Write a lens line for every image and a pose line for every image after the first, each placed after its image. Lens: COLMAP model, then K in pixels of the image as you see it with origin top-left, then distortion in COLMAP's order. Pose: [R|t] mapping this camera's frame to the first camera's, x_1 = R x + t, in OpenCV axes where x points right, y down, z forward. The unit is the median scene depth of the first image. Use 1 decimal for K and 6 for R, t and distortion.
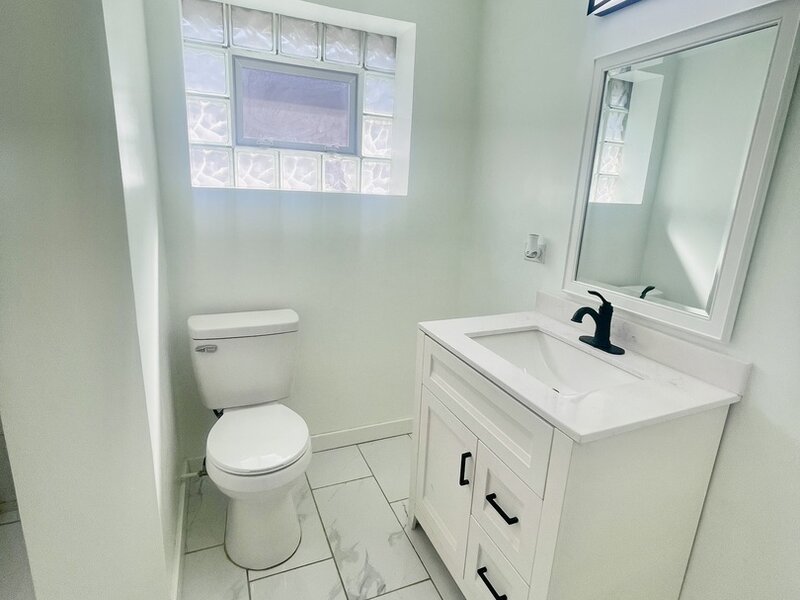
lens RADIAL K [[435.9, 0, 398.3], [0, 435.9, 298.4], [0, 0, 1]] dist [-0.000013, 0.002348]
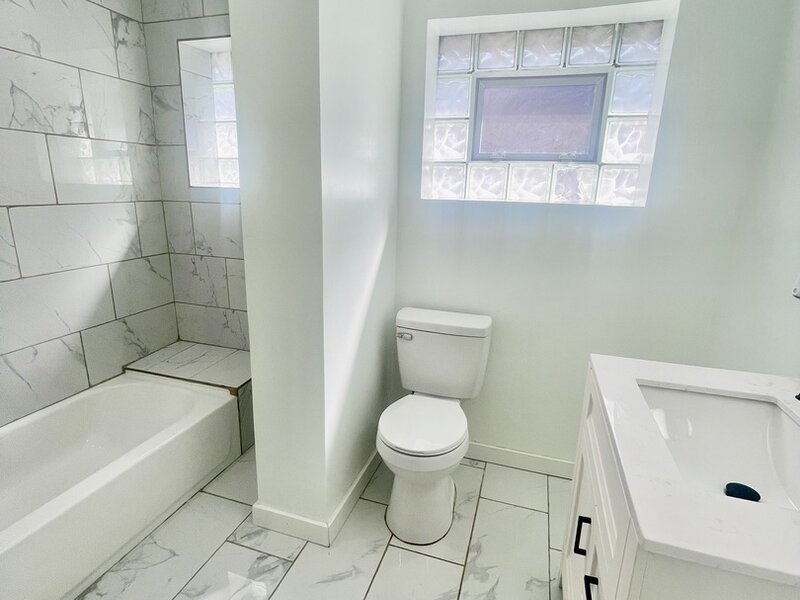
lens RADIAL K [[423.4, 0, 400.0], [0, 423.4, 300.0], [0, 0, 1]] dist [-0.004596, -0.001525]
pose [[0.760129, 0.140360, -0.634431, 0.218887], [-0.154148, 0.987470, 0.033777, -0.014296], [0.631223, 0.072121, 0.772241, 0.095104]]
